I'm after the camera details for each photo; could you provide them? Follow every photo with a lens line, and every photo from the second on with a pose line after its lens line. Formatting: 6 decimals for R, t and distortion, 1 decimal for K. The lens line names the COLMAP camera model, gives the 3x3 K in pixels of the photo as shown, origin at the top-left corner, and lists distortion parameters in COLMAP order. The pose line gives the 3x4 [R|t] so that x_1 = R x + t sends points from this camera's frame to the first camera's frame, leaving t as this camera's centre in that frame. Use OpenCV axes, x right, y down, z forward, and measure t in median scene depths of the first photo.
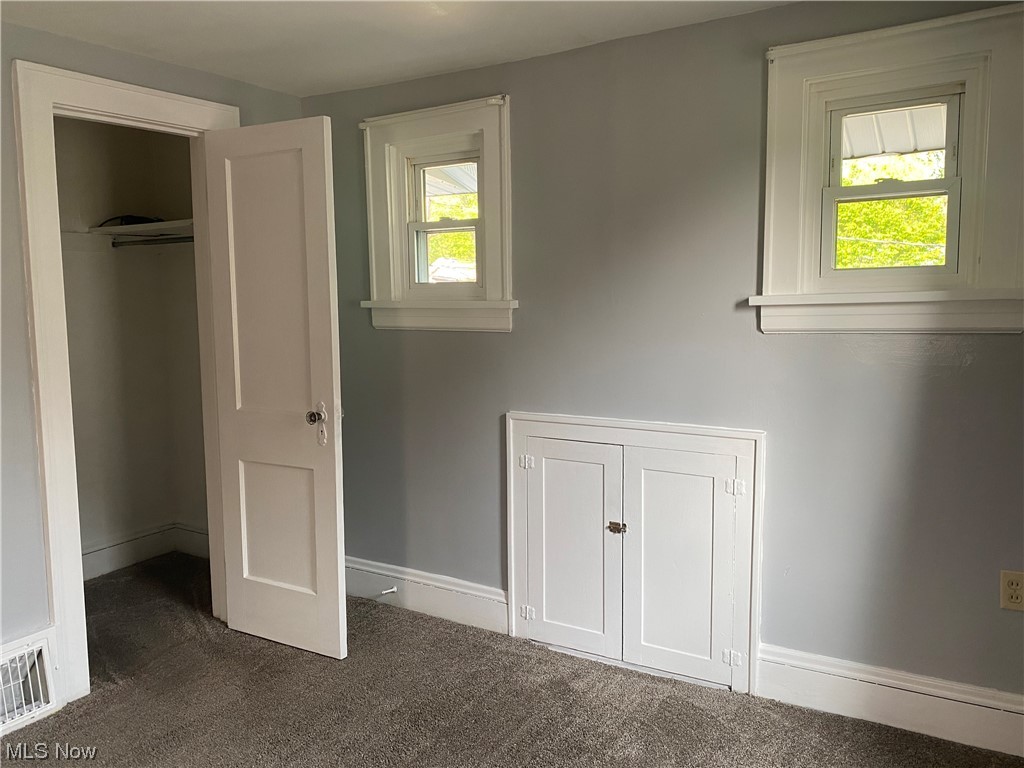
lens RADIAL K [[799.4, 0, 512.0], [0, 799.4, 384.0], [0, 0, 1]] dist [0.062339, -0.057288]
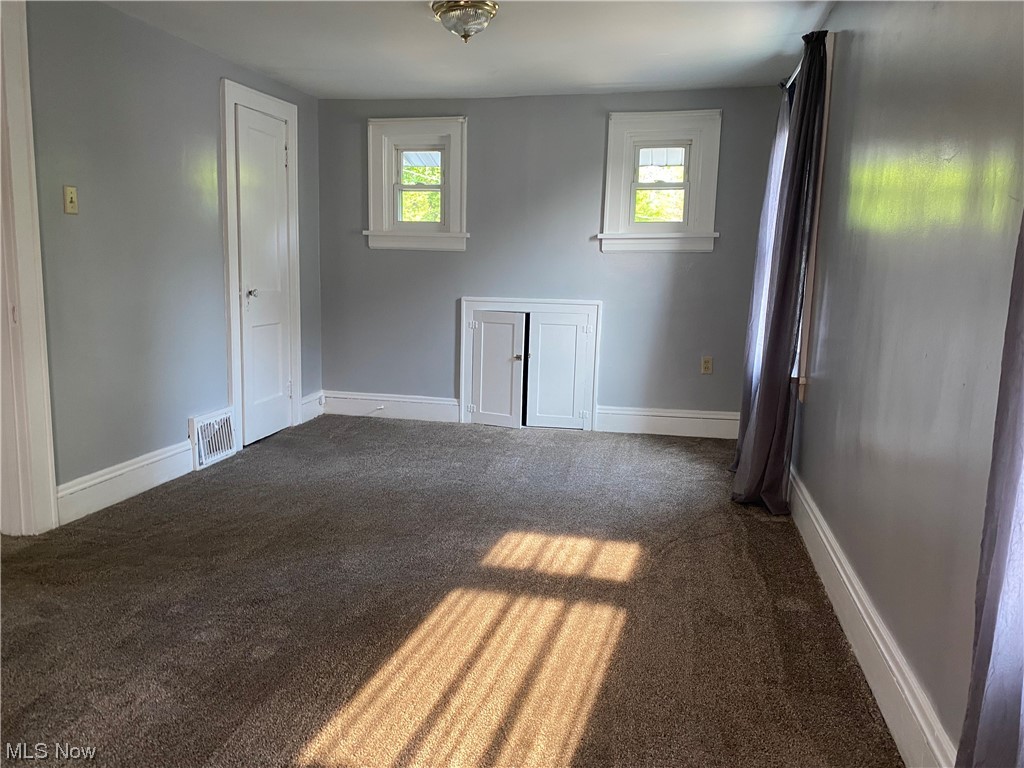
lens RADIAL K [[773.3, 0, 509.1], [0, 773.3, 371.7], [0, 0, 1]] dist [0.193961, -0.198285]
pose [[0.949498, -0.015089, 0.313411, -0.518407], [0.002095, 0.999126, 0.041756, 0.150774], [-0.313767, -0.038991, 0.948699, -0.790926]]
